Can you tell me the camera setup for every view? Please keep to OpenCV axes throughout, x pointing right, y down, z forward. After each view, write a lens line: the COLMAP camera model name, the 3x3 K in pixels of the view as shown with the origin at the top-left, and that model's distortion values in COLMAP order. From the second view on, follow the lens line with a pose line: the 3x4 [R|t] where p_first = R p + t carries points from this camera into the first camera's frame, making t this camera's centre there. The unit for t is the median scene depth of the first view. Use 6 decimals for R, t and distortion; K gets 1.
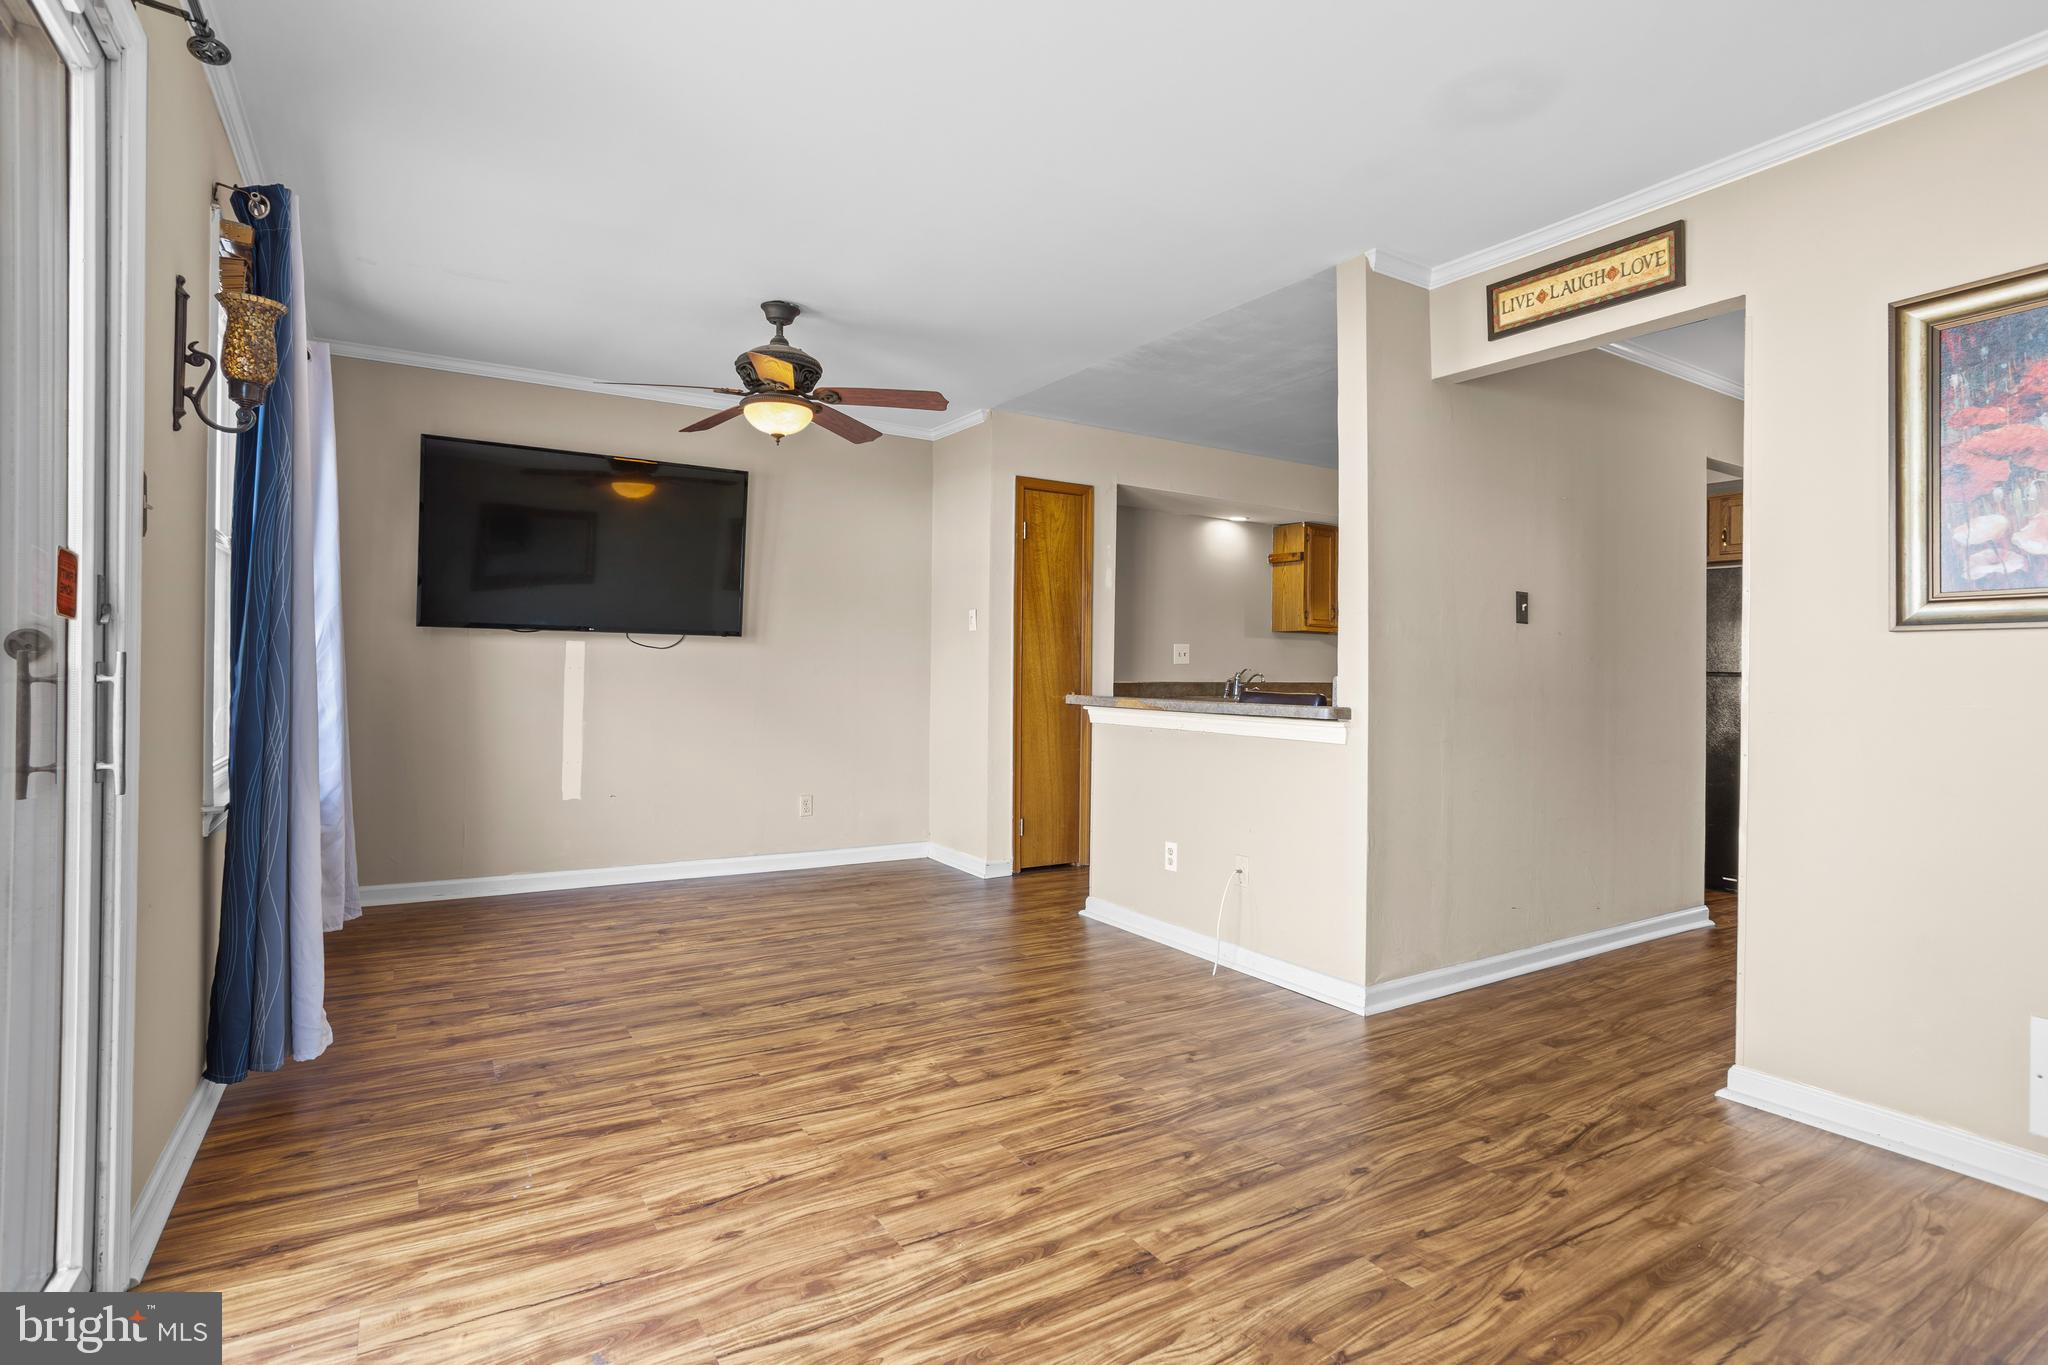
lens RADIAL K [[996.8, 0, 1006.5], [0, 996.8, 655.7], [0, 0, 1]] dist [-0.046675, 0.026494]
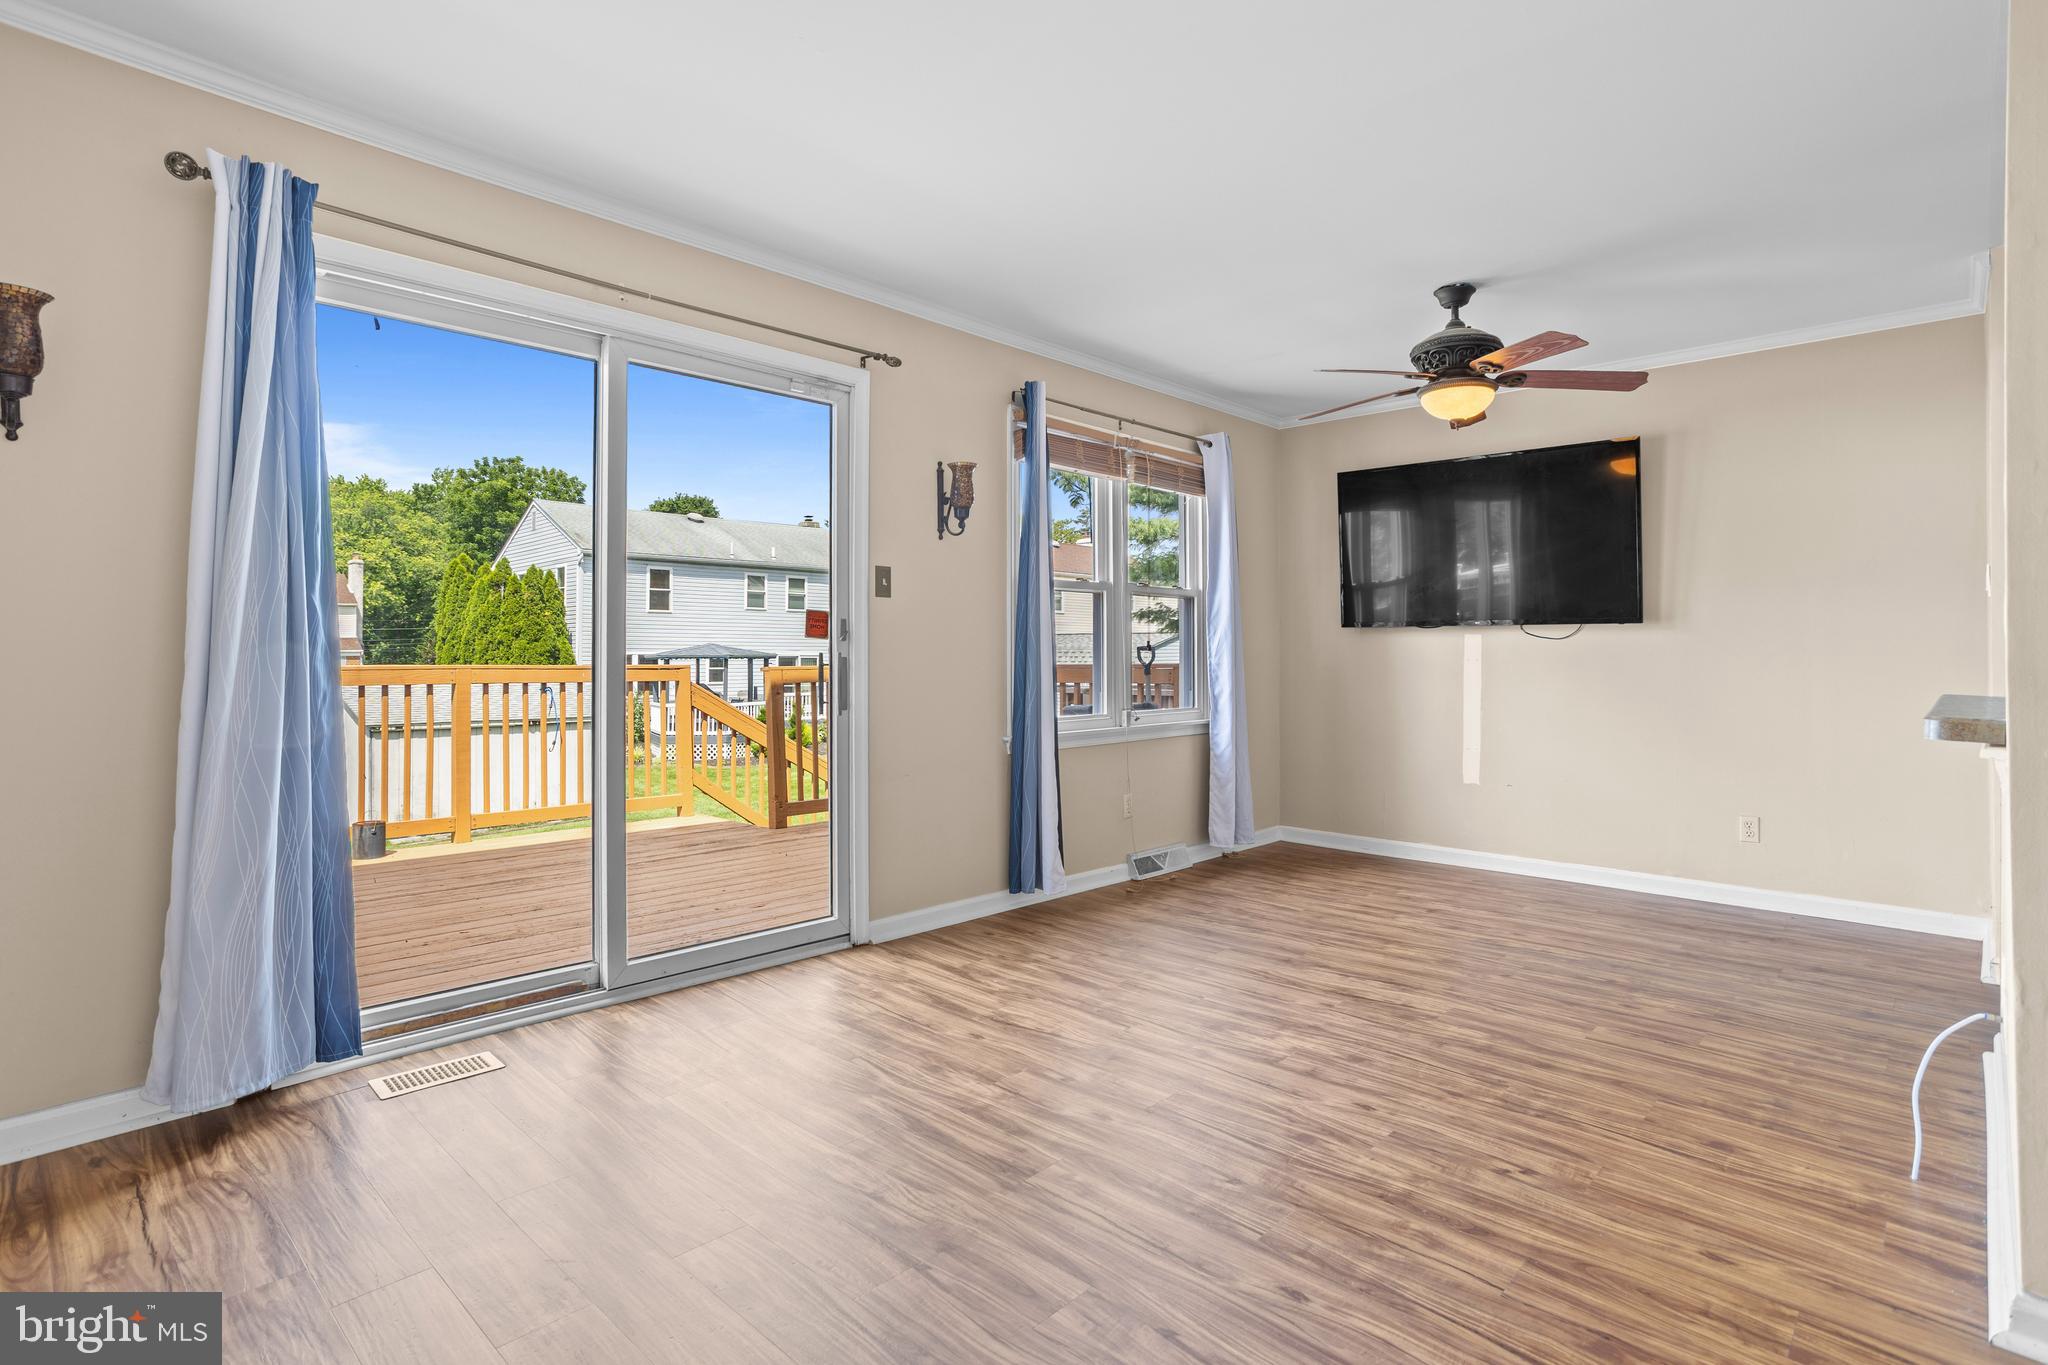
lens RADIAL K [[996.8, 0, 1026.8], [0, 996.8, 630.8], [0, 0, 1]] dist [-0.046675, 0.026494]
pose [[0.264905, -0.038777, -0.963494, 0.899296], [0.018489, 0.999212, -0.035132, 0.018940], [0.964097, -0.008507, 0.265414, 0.498464]]
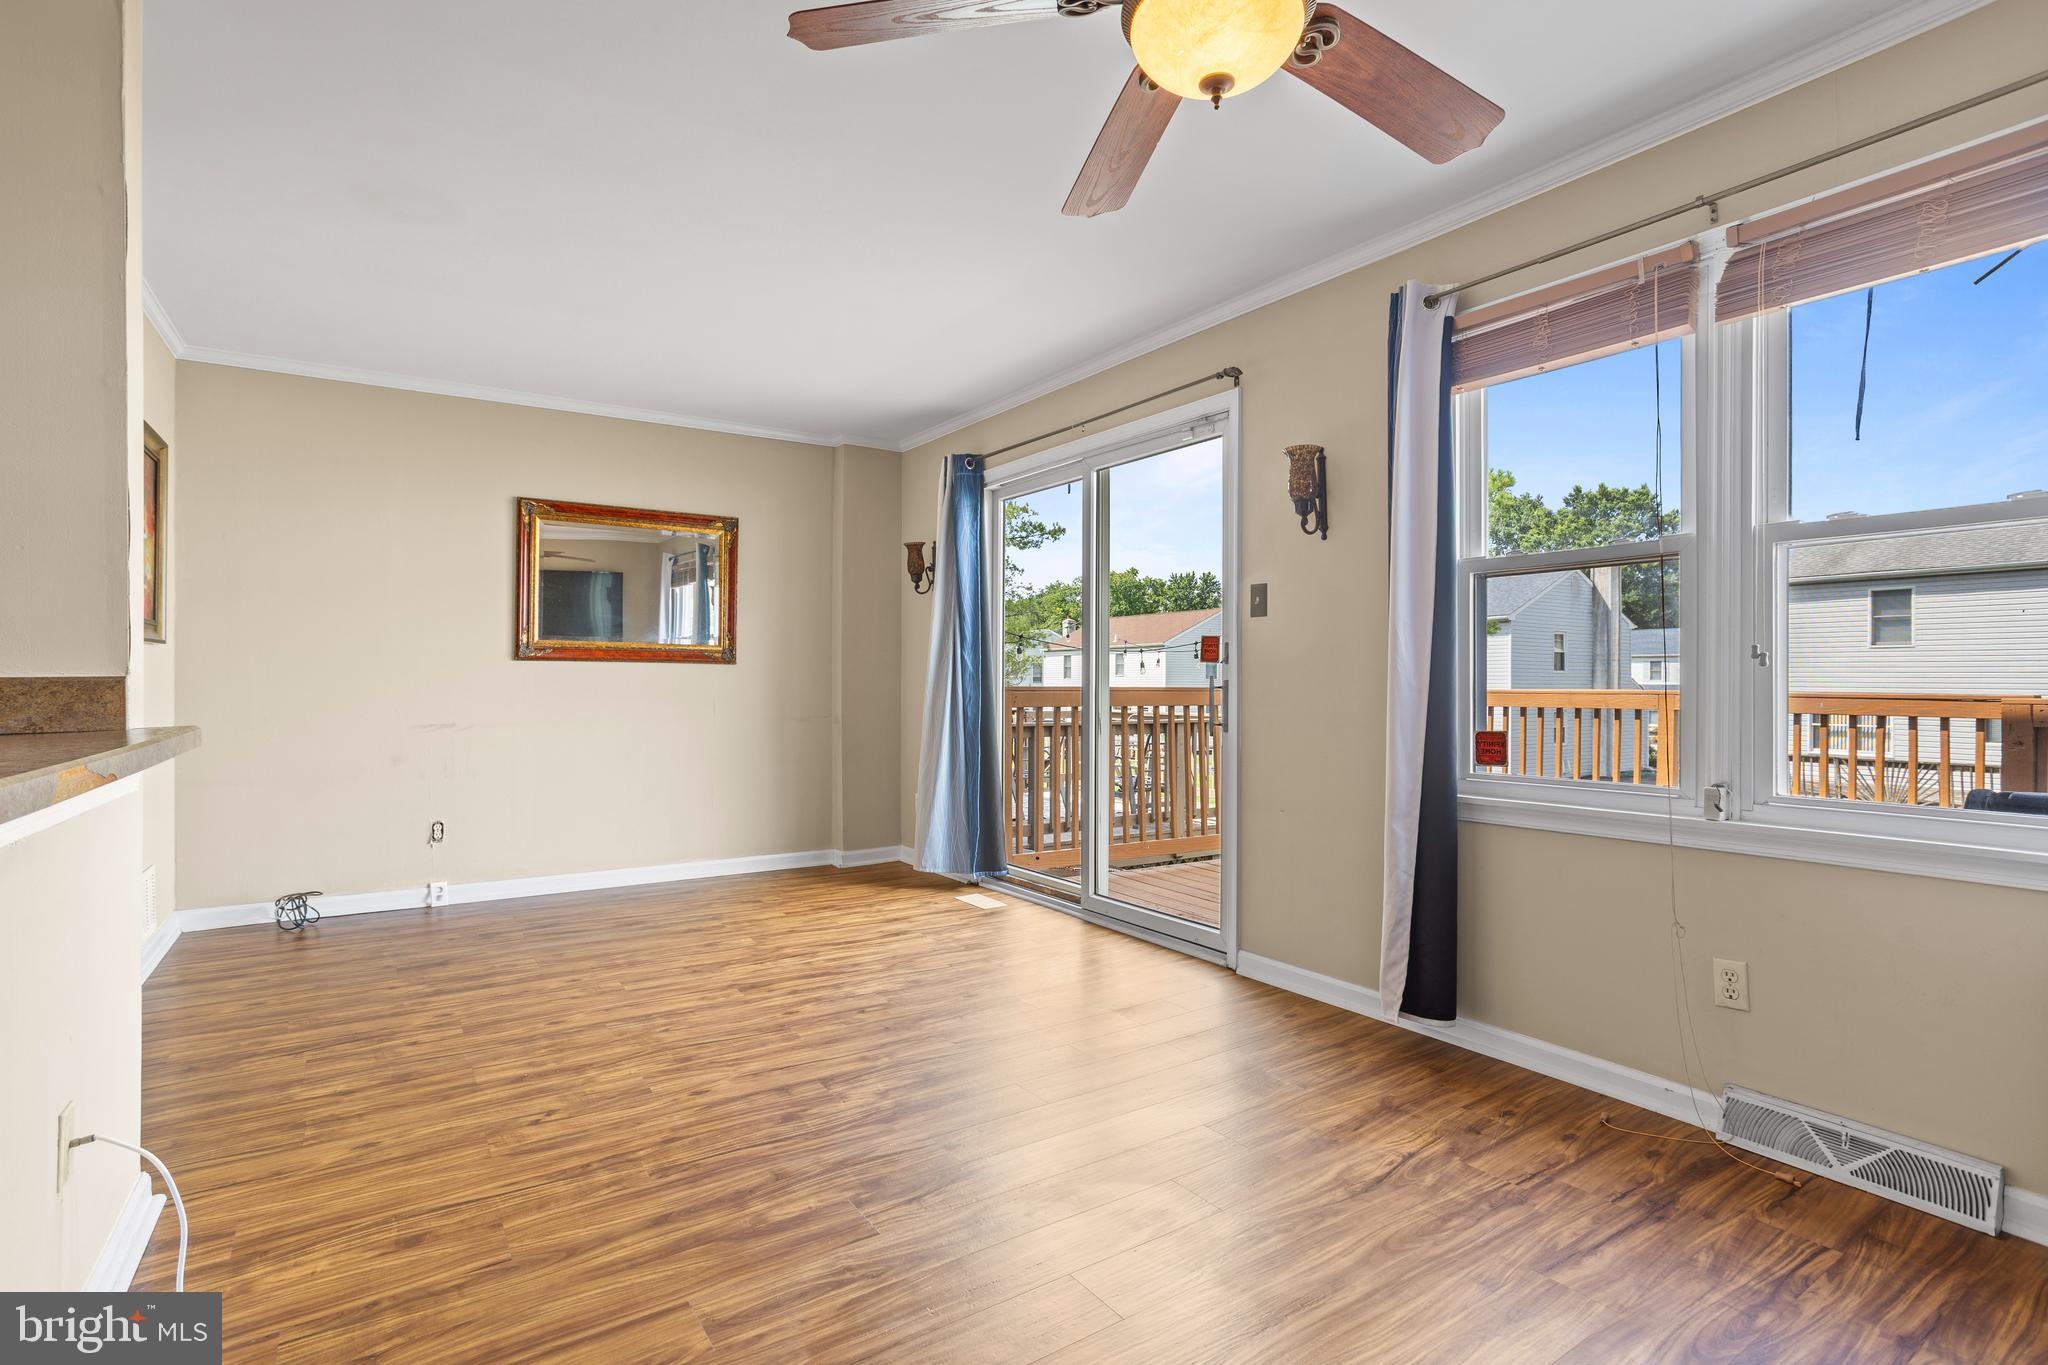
lens RADIAL K [[996.8, 0, 1030.4], [0, 996.8, 676.7], [0, 0, 1]] dist [-0.046675, 0.026494]
pose [[-0.998281, -0.015626, -0.056493, -0.206261], [-0.014326, 0.999625, -0.023339, 0.034772], [0.056836, -0.022489, -0.998130, 2.088612]]
